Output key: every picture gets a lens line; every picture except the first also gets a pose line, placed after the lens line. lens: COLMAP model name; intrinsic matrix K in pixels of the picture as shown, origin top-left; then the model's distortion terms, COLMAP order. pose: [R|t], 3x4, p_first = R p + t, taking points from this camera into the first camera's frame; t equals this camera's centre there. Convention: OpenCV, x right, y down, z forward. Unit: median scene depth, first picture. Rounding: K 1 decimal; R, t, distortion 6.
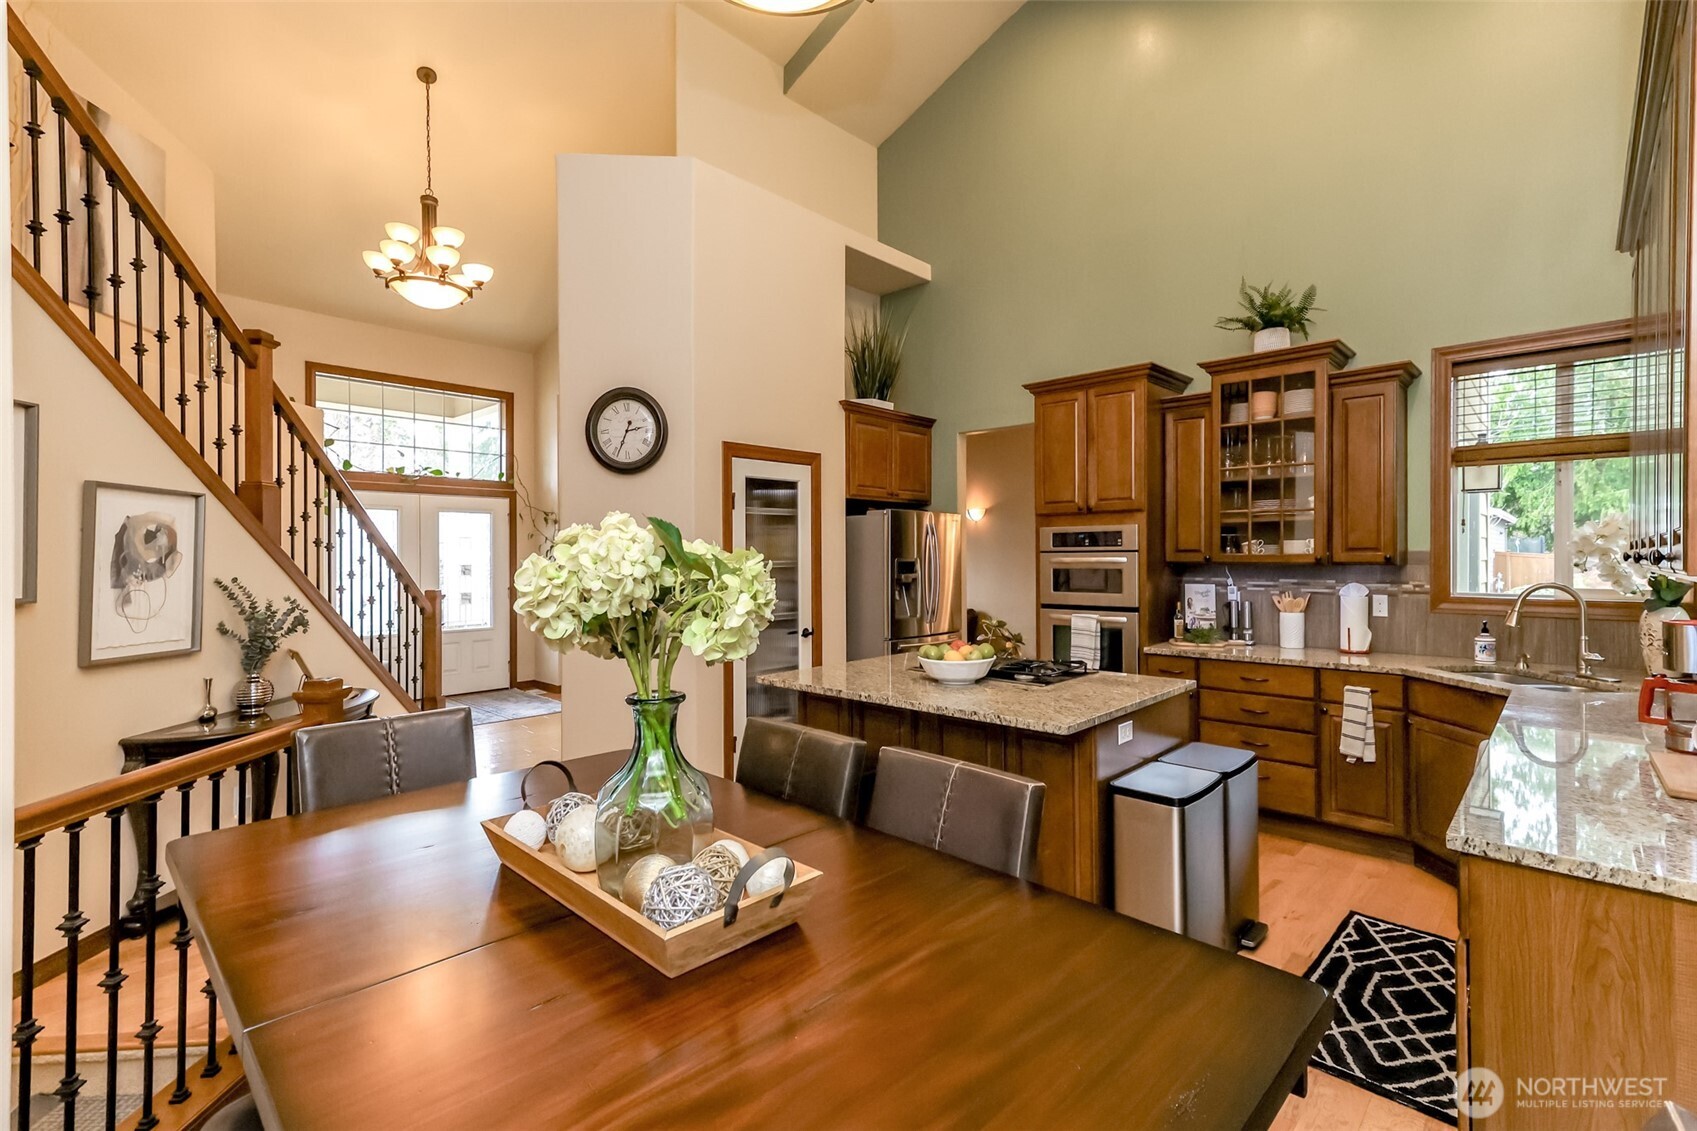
lens RADIAL K [[765.3, 0, 911.6], [0, 765.3, 545.8], [0, 0, 1]] dist [0.014770, 0.004739]
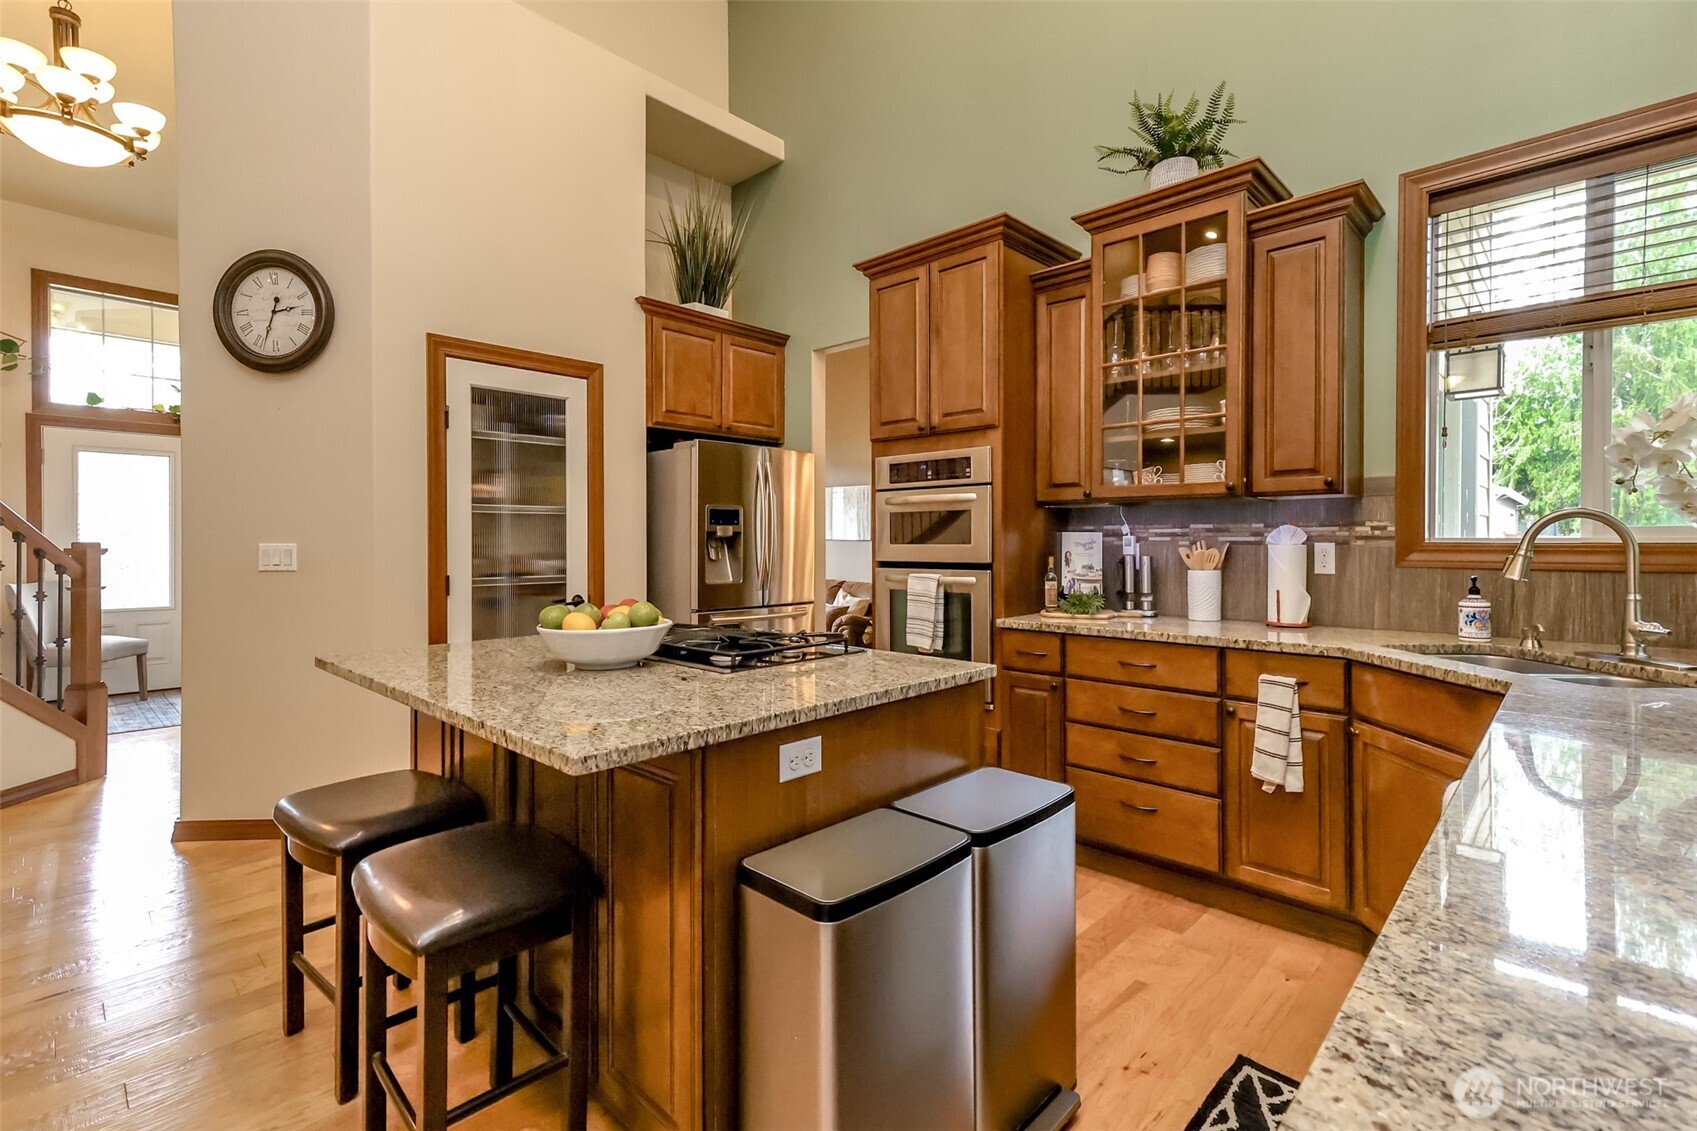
lens RADIAL K [[765.3, 0, 916.7], [0, 765.3, 531.2], [0, 0, 1]] dist [0.014770, 0.004739]
pose [[0.999975, 0.003797, -0.006010, 0.243942], [-0.003808, 0.999991, -0.001877, 0.055189], [0.006002, 0.001900, 0.999980, 0.305742]]
